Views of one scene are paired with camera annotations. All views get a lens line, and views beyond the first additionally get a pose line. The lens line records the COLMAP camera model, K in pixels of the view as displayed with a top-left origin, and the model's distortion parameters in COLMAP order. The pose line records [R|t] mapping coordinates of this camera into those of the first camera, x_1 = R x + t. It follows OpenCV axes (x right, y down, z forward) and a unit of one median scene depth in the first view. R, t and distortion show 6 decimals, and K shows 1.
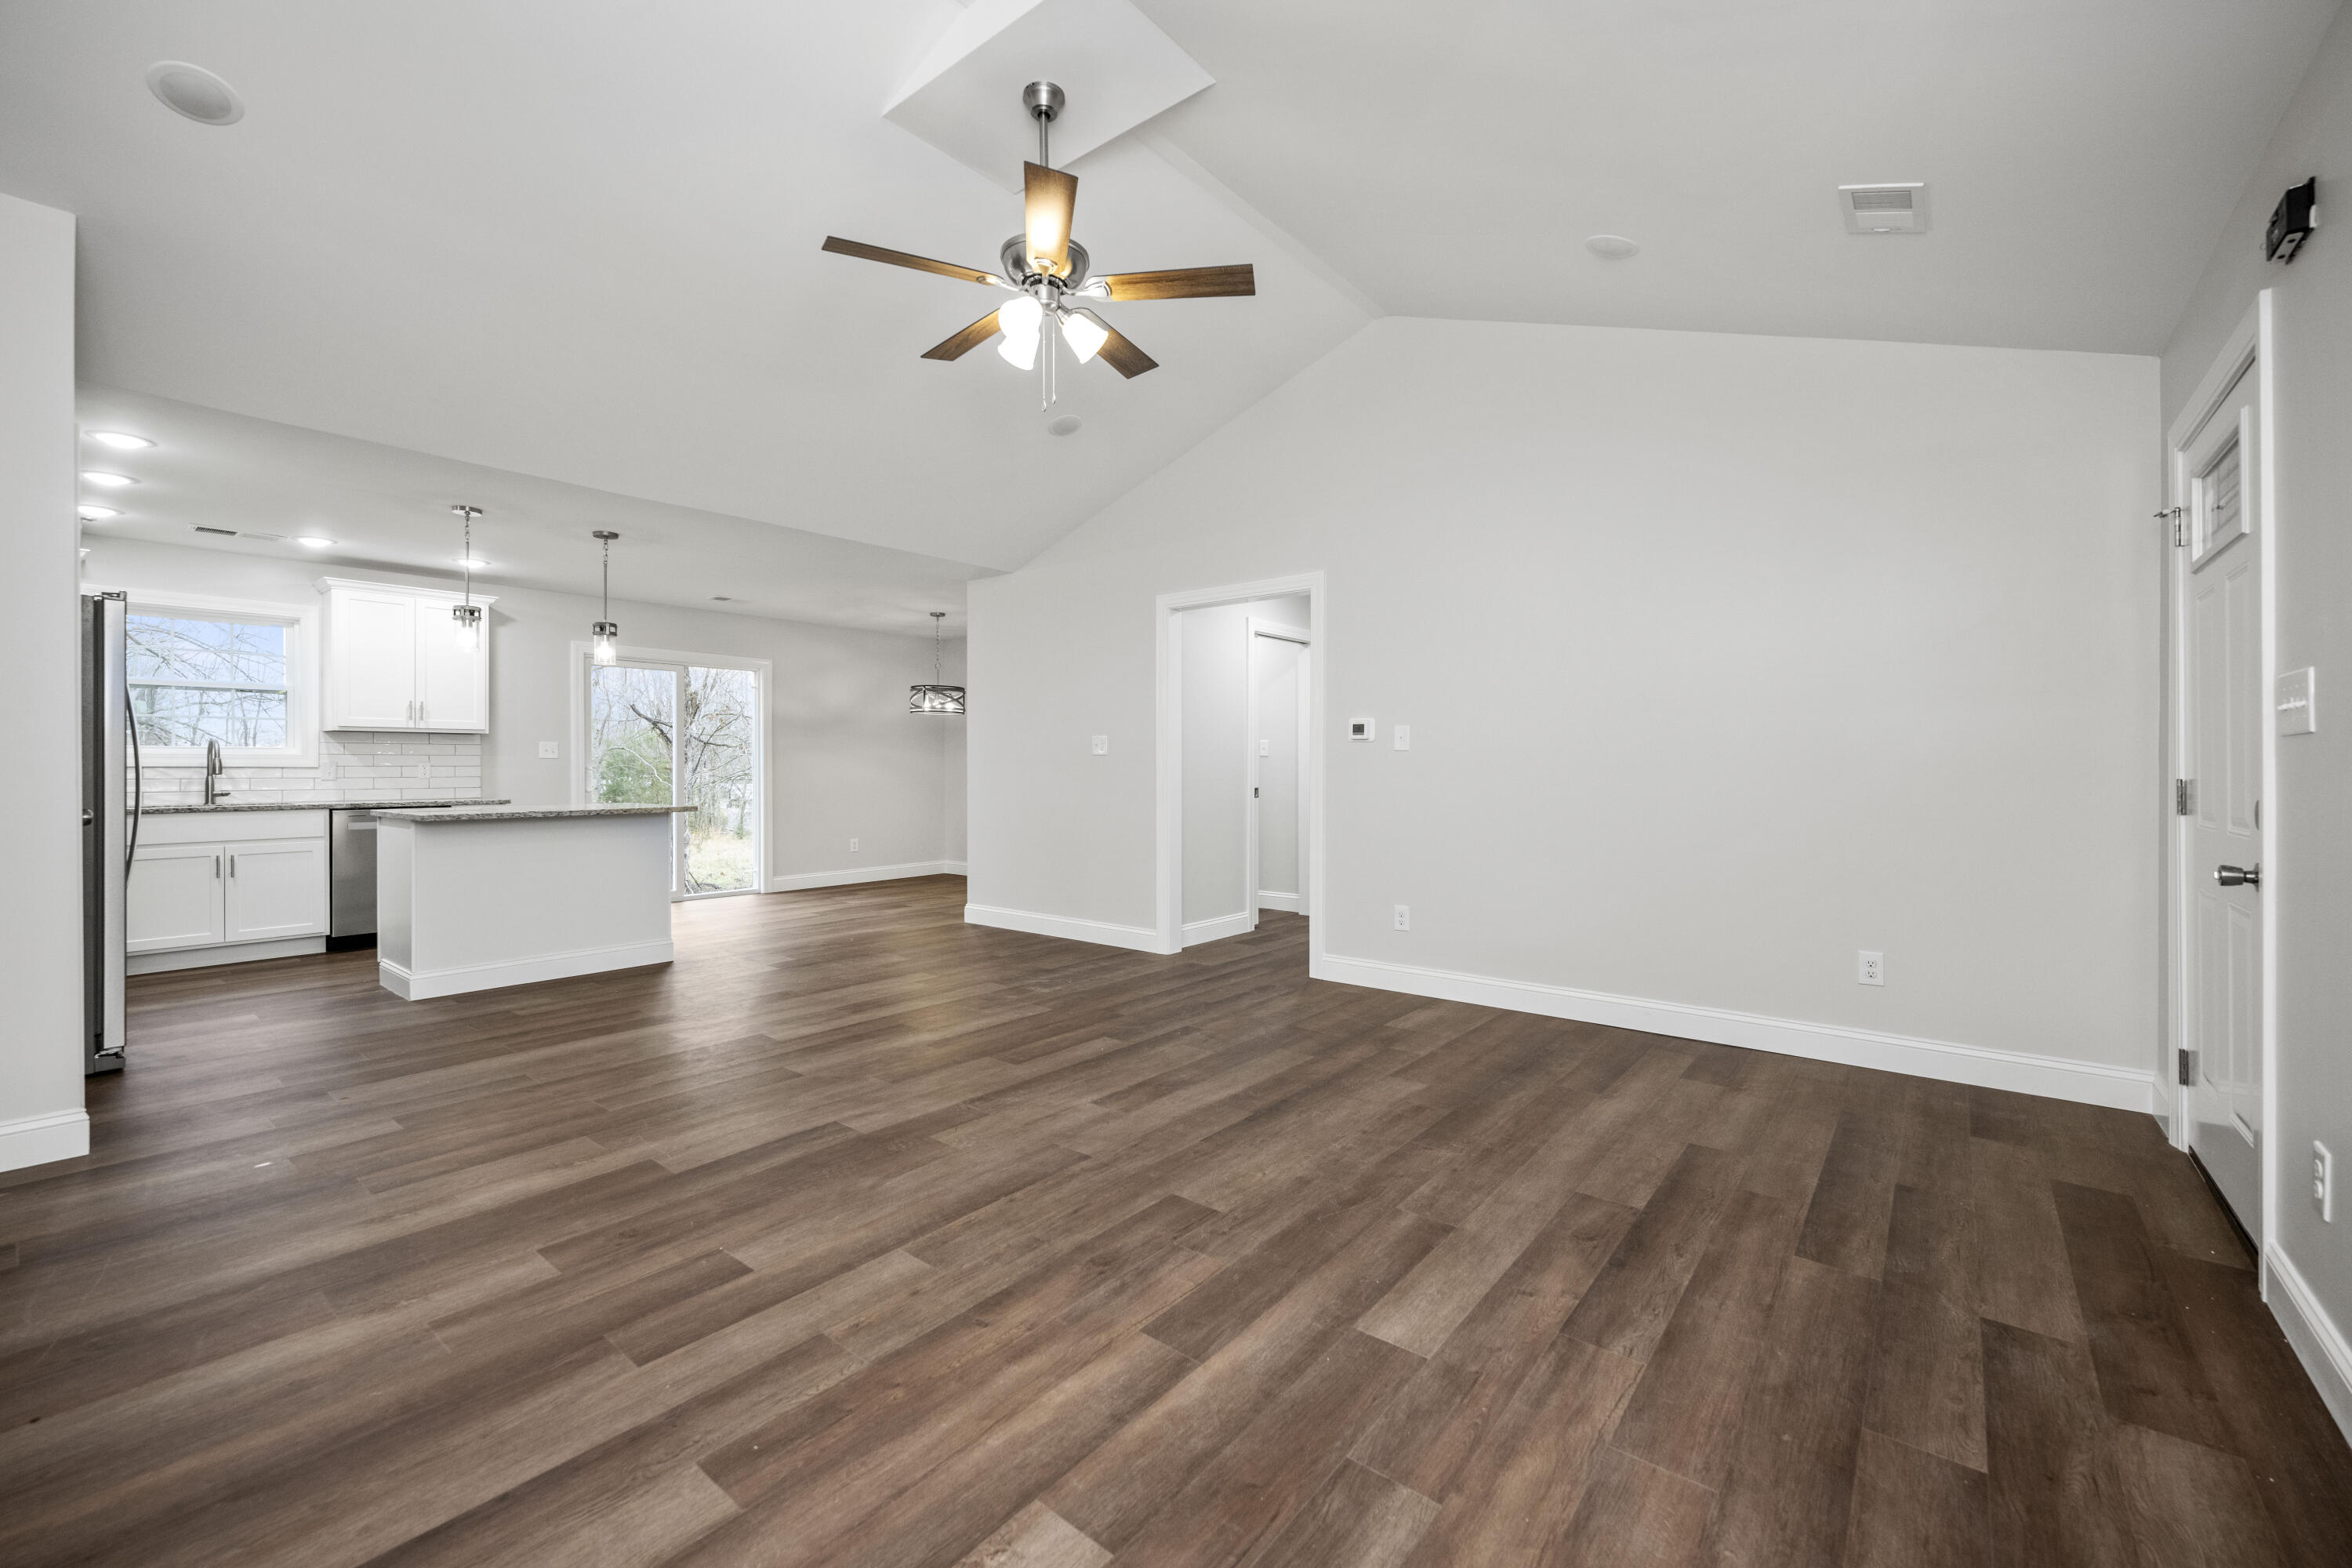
lens RADIAL K [[960.1, 0, 1167.9], [0, 960.1, 764.0], [0, 0, 1]] dist [-0.001660, -0.000204]
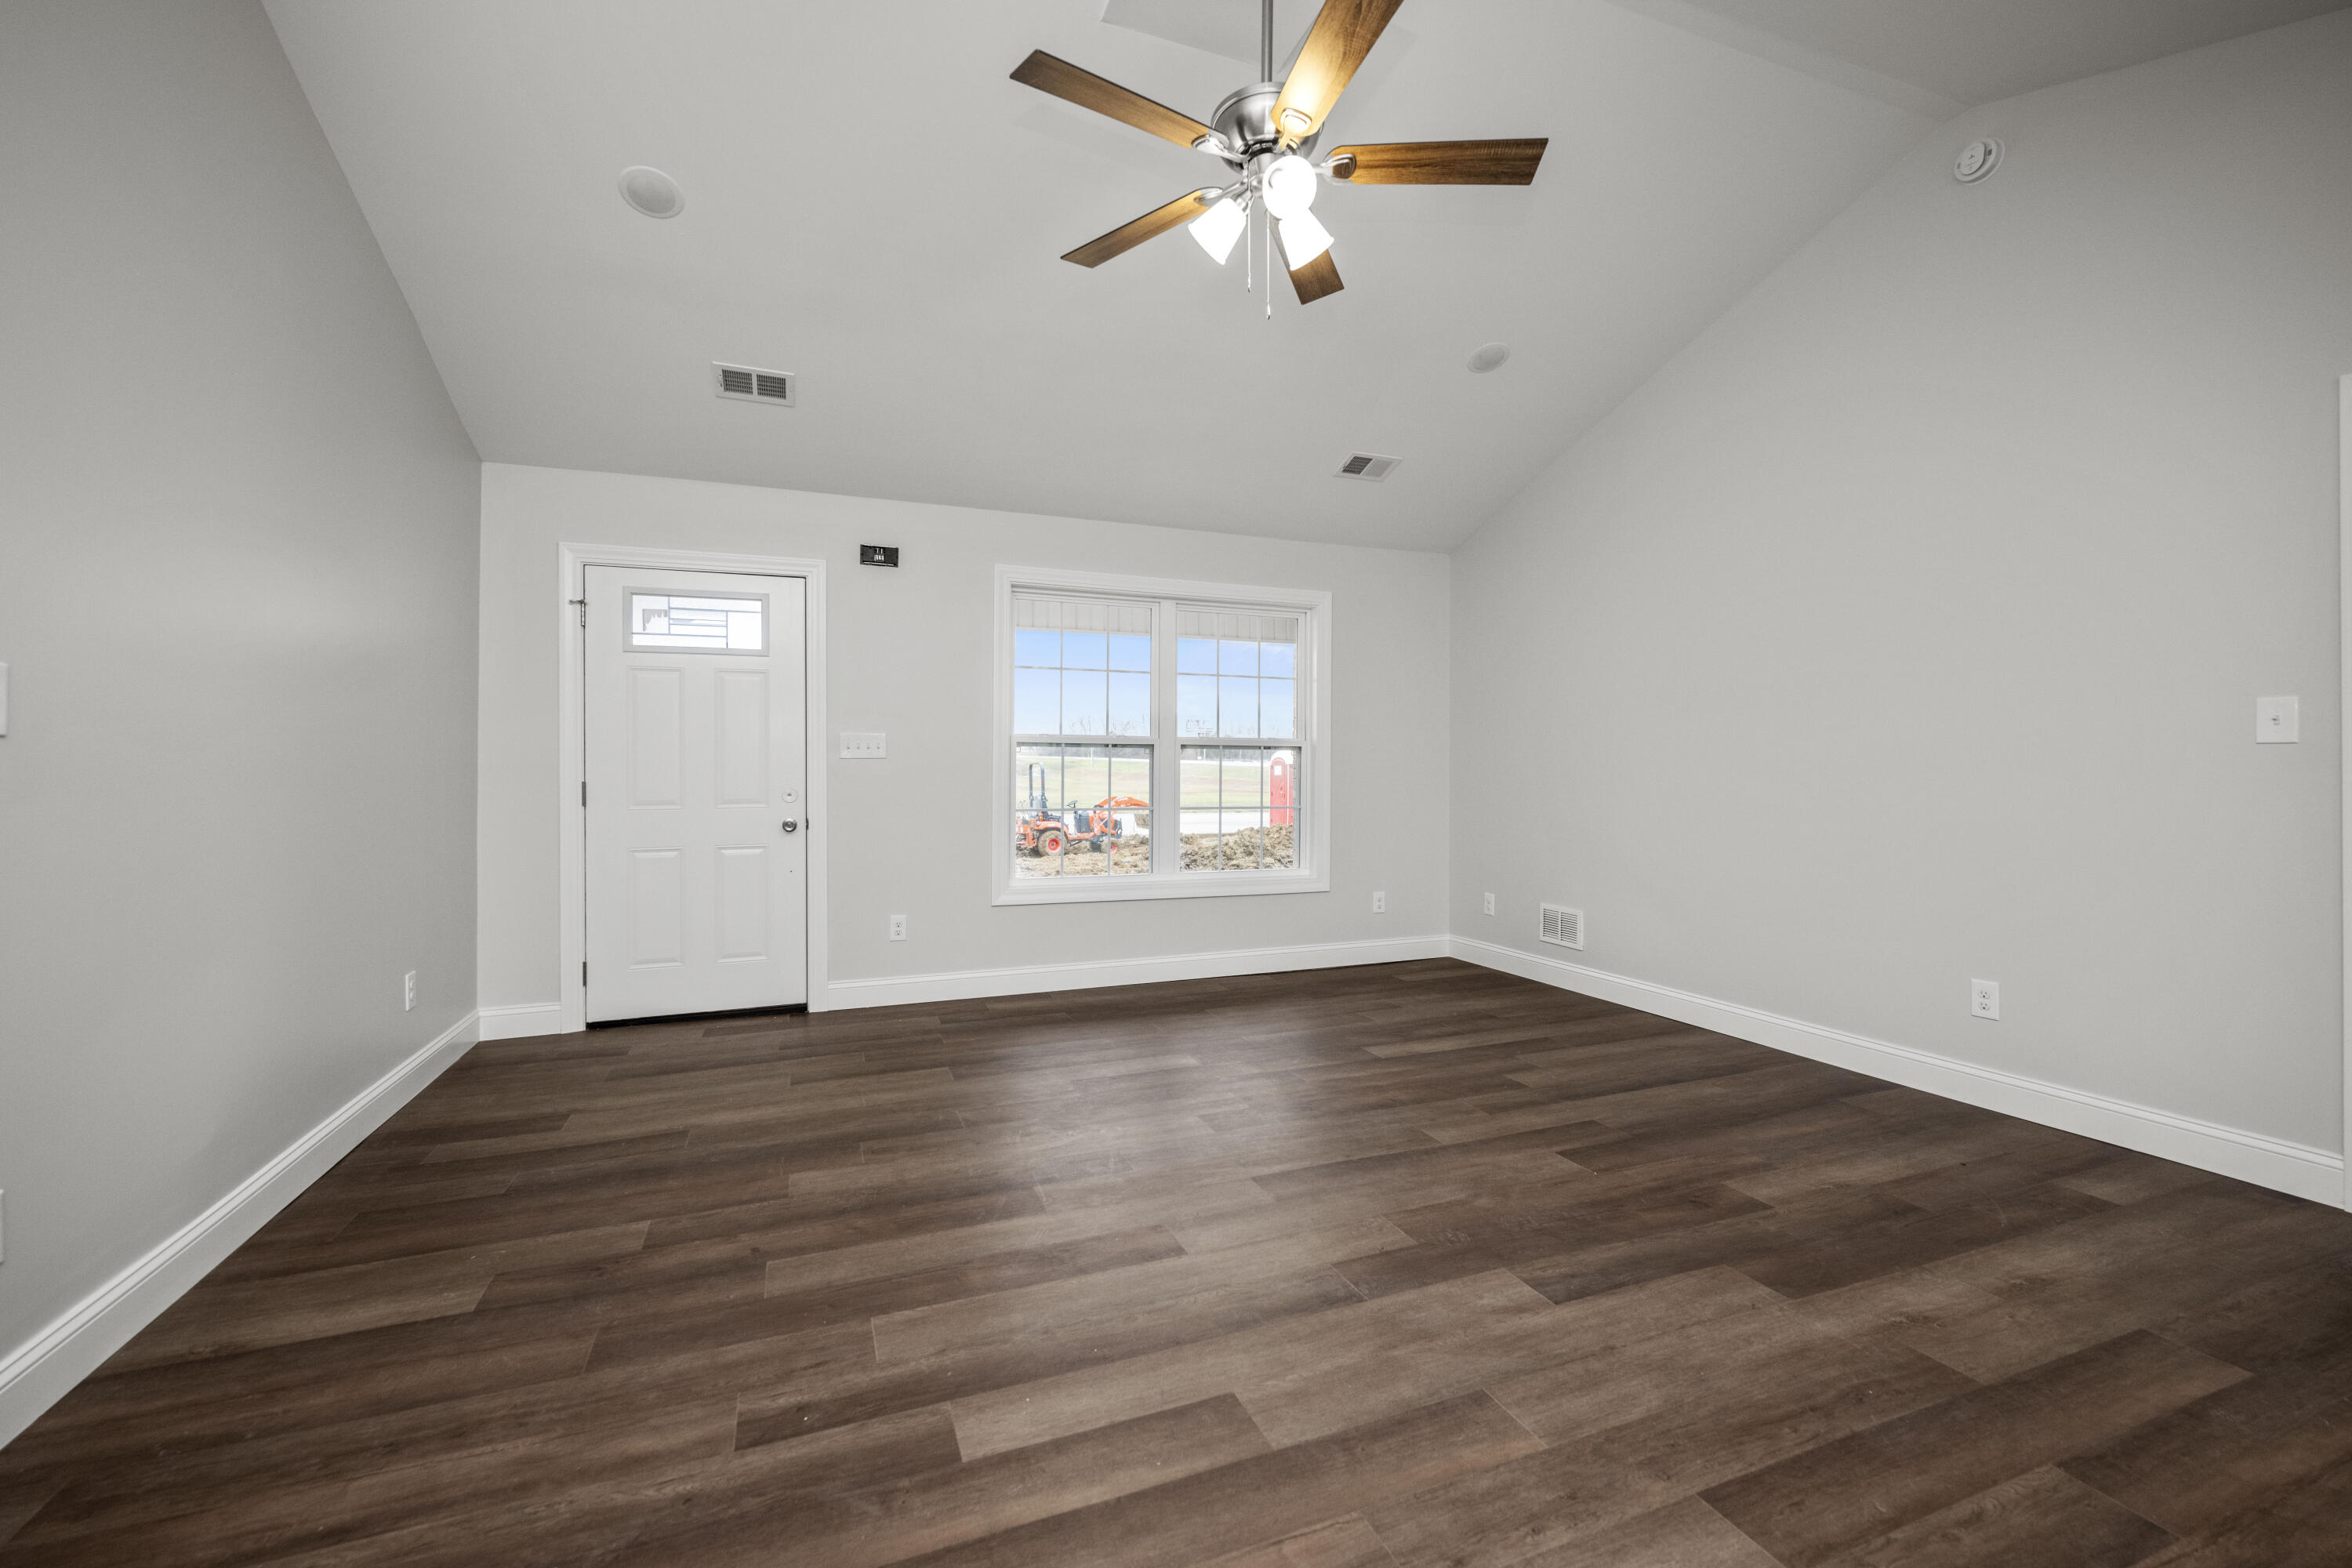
lens RADIAL K [[960.1, 0, 1167.9], [0, 960.1, 764.0], [0, 0, 1]] dist [-0.001660, -0.000204]
pose [[-0.869301, 0.004232, 0.494265, -0.543436], [0.001476, 0.999981, -0.005966, -0.002365], [-0.494280, -0.004457, -0.869291, 2.108050]]
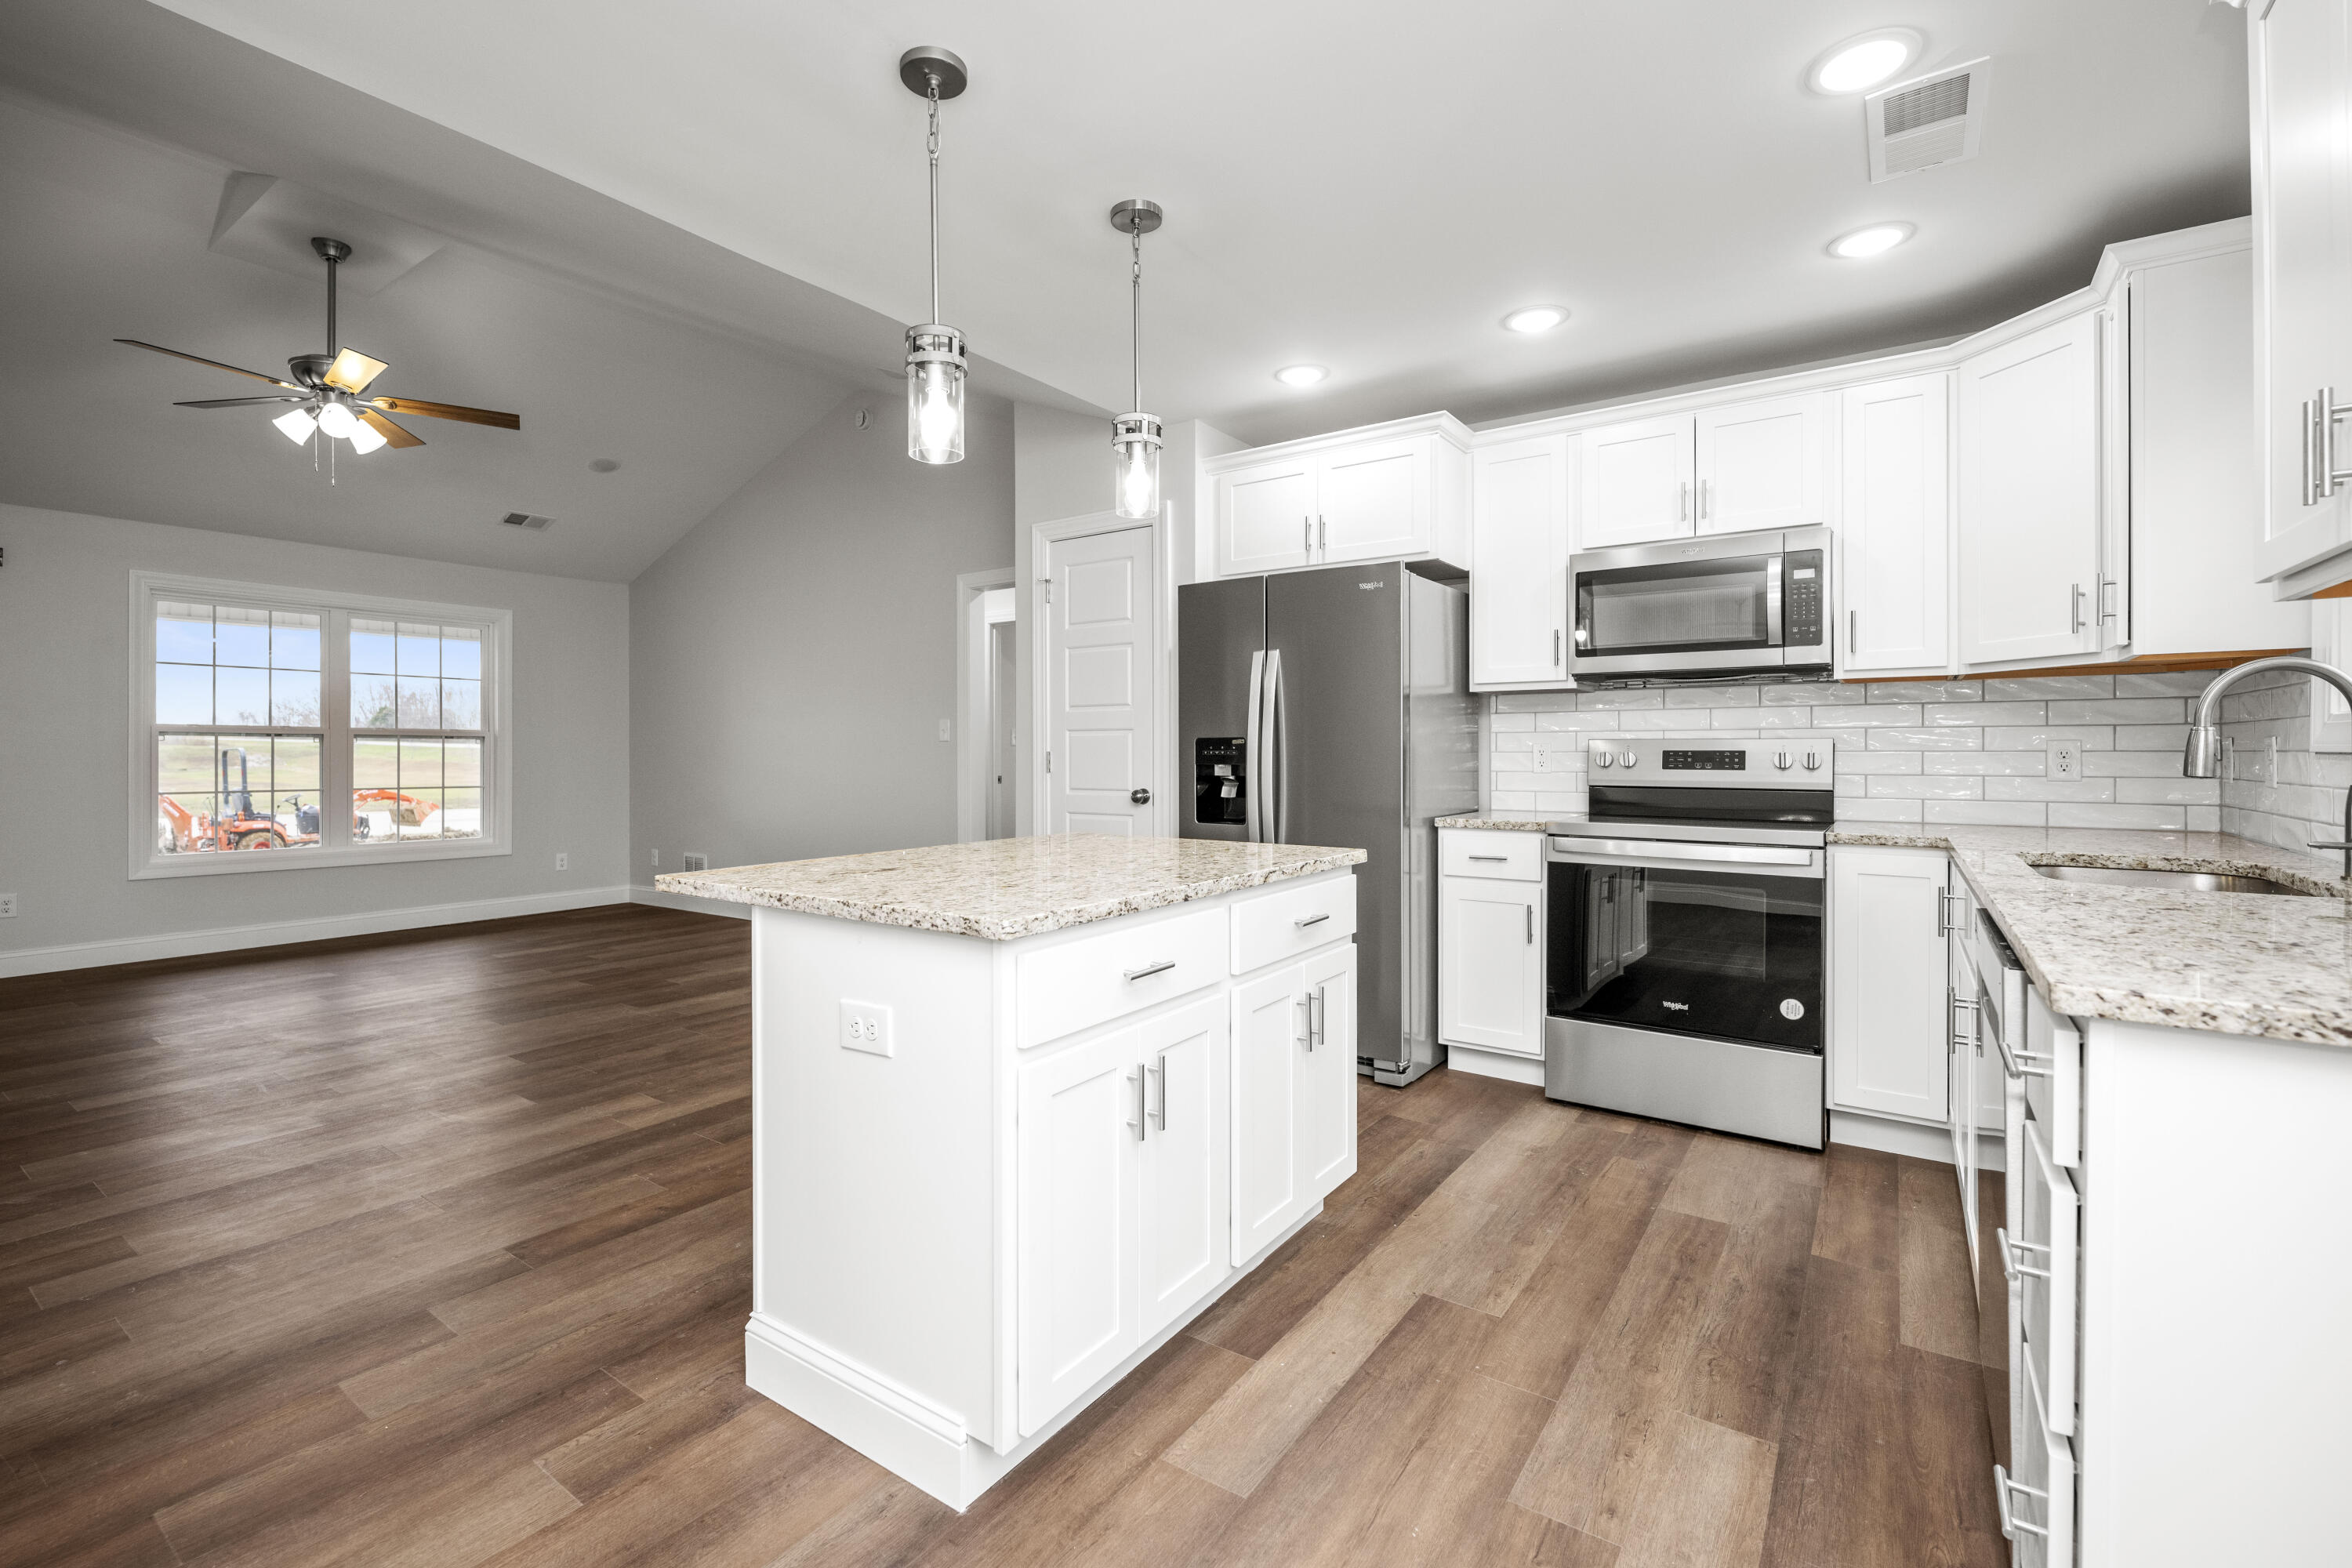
lens RADIAL K [[1032.5, 0, 1158.2], [0, 1032.5, 759.6], [0, 0, 1]] dist [0.000237, 0.000108]
pose [[-0.997880, 0.004831, -0.064895, -1.424810], [0.004476, 0.999974, 0.005609, 0.002069], [0.064920, 0.005306, -0.997876, 3.048789]]
